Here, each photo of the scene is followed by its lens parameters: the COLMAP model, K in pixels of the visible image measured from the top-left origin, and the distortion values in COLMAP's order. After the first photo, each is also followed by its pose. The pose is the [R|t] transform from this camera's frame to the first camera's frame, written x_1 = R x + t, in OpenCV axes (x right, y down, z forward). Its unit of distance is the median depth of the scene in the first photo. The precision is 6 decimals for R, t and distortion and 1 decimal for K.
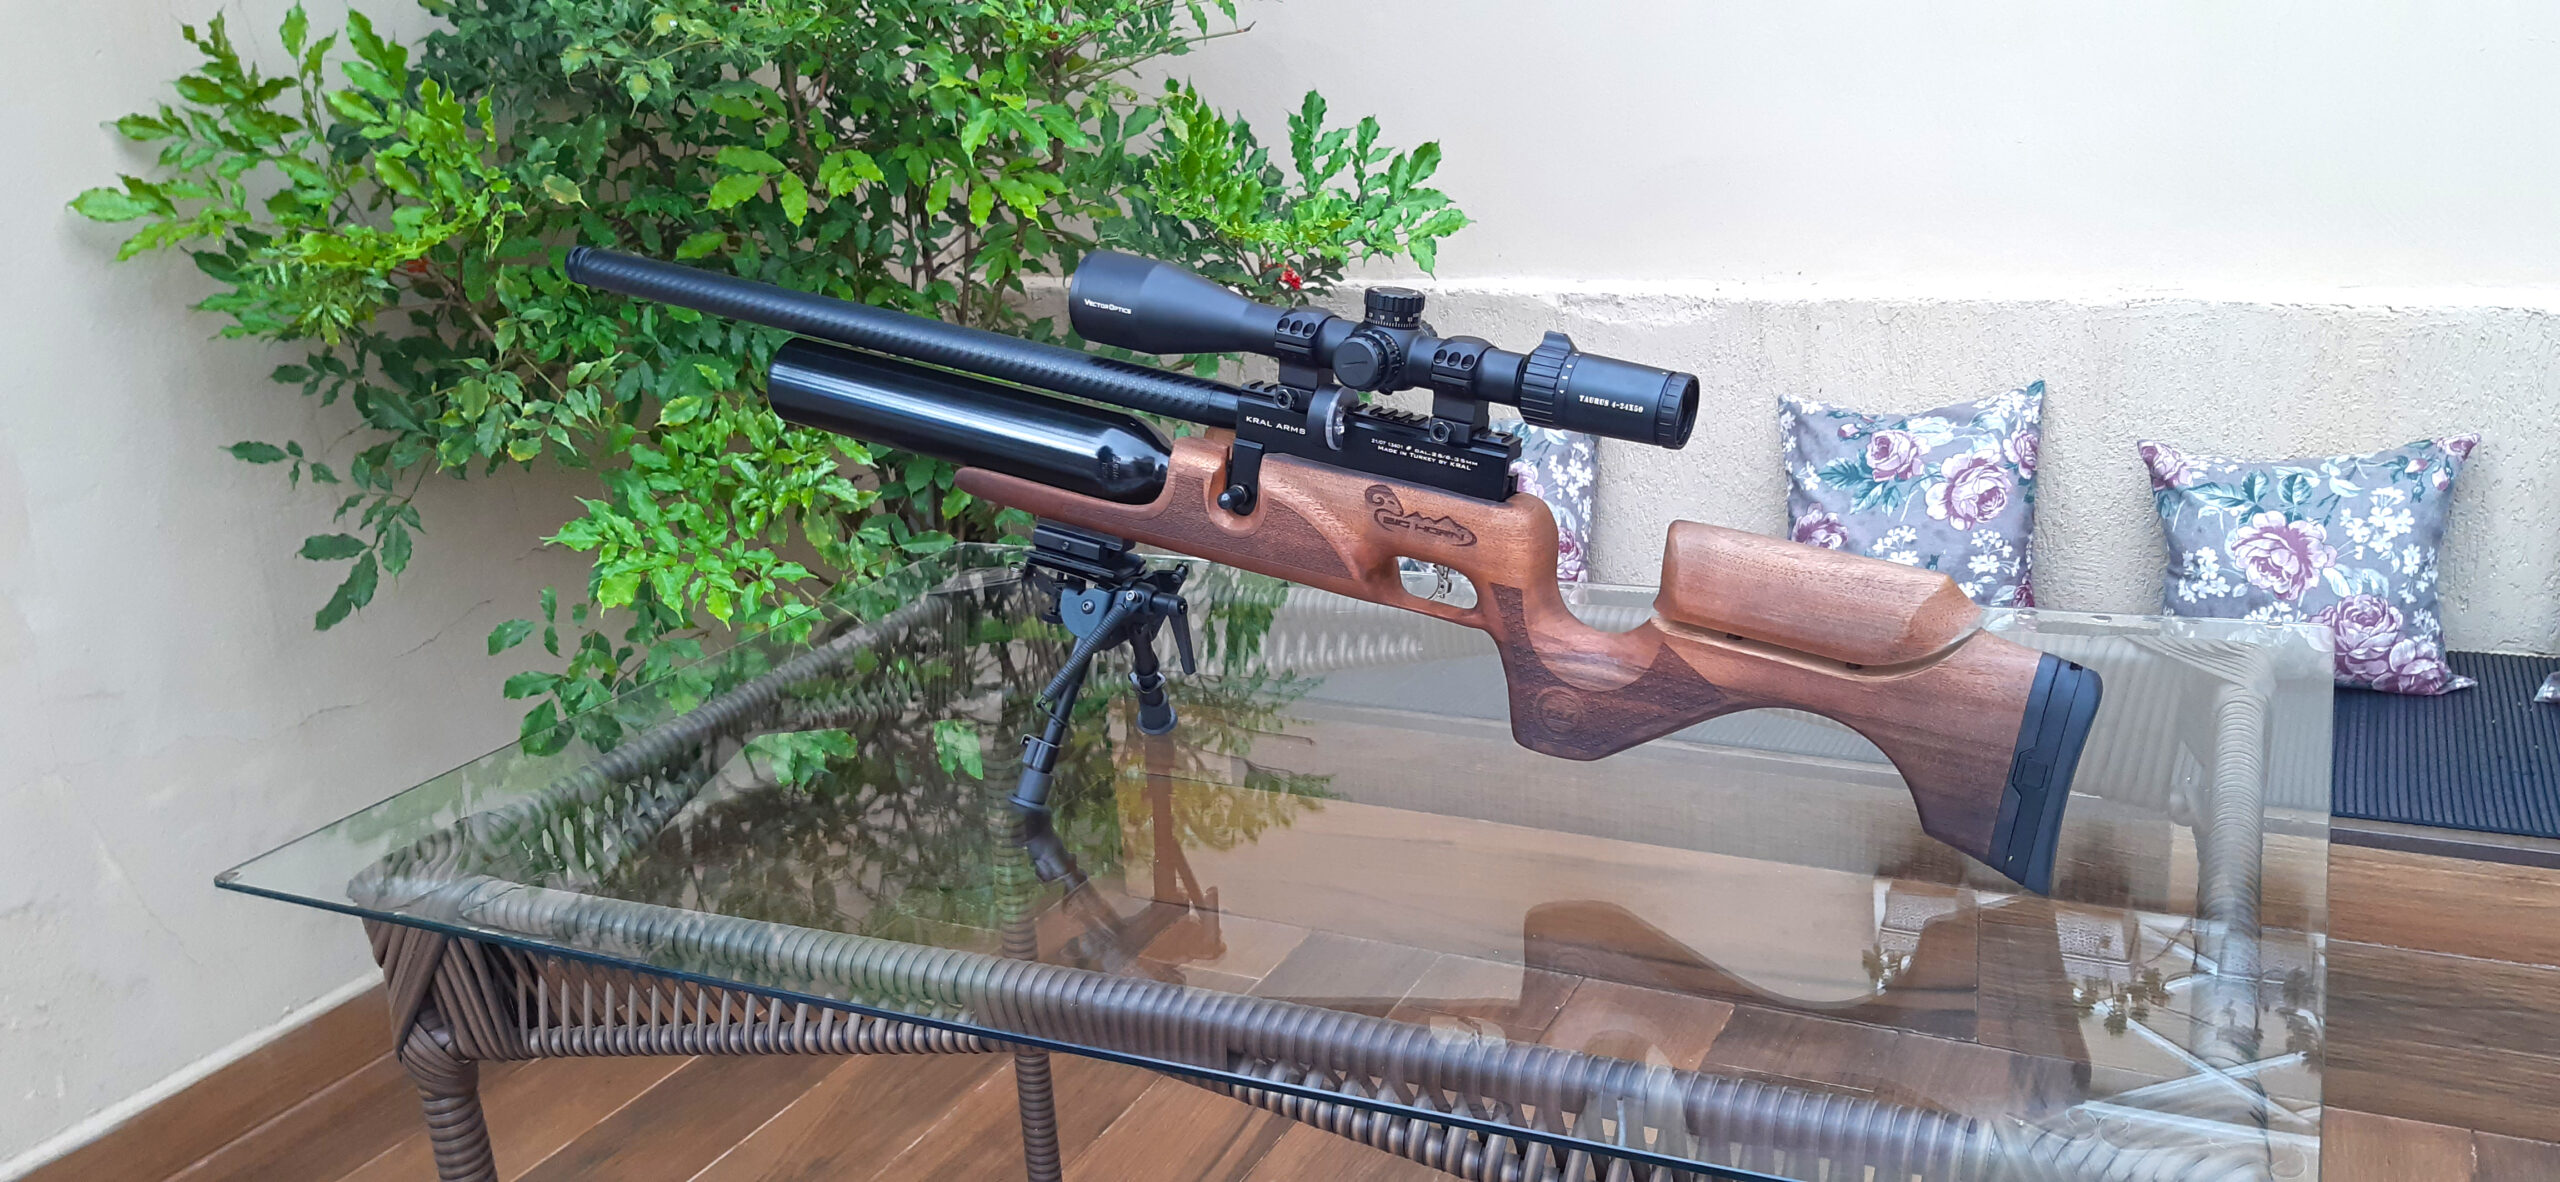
lens RADIAL K [[2003.1, 0, 1291.5], [0, 2003.1, 591.0], [0, 0, 1]] dist [0.071705, -0.192529]
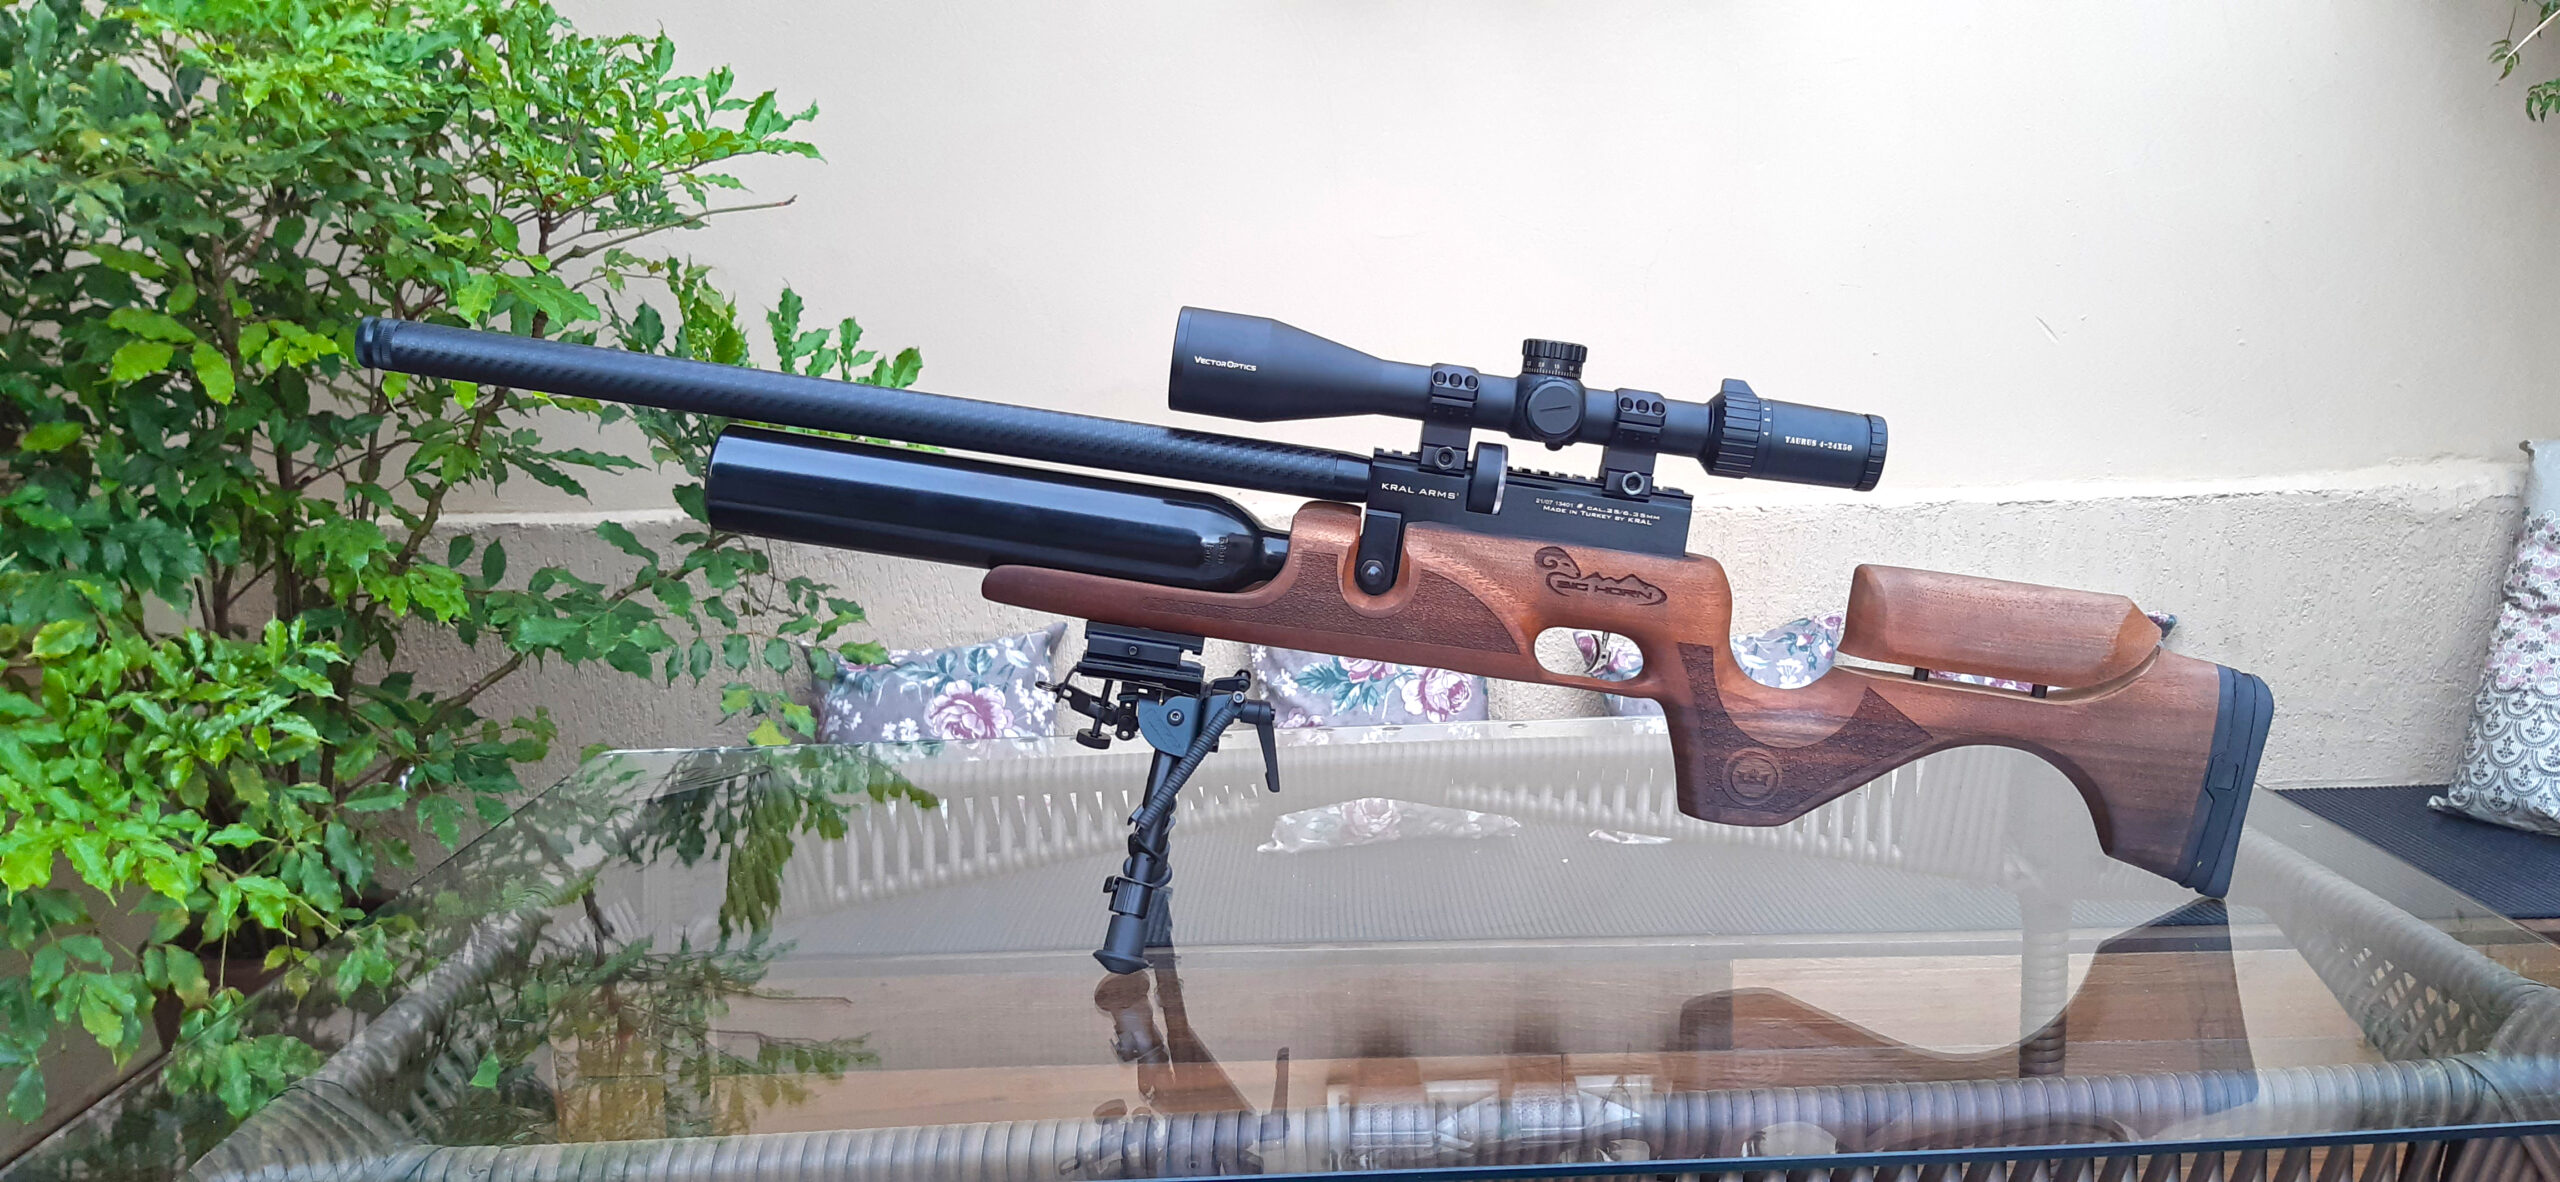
lens RADIAL K [[2003.1, 0, 1291.5], [0, 2003.1, 591.0], [0, 0, 1]] dist [0.071705, -0.192529]
pose [[0.887251, -0.022120, 0.460757, -0.243882], [0.094551, 0.986362, -0.134719, 0.040176], [-0.451493, 0.163095, 0.877242, 0.121738]]
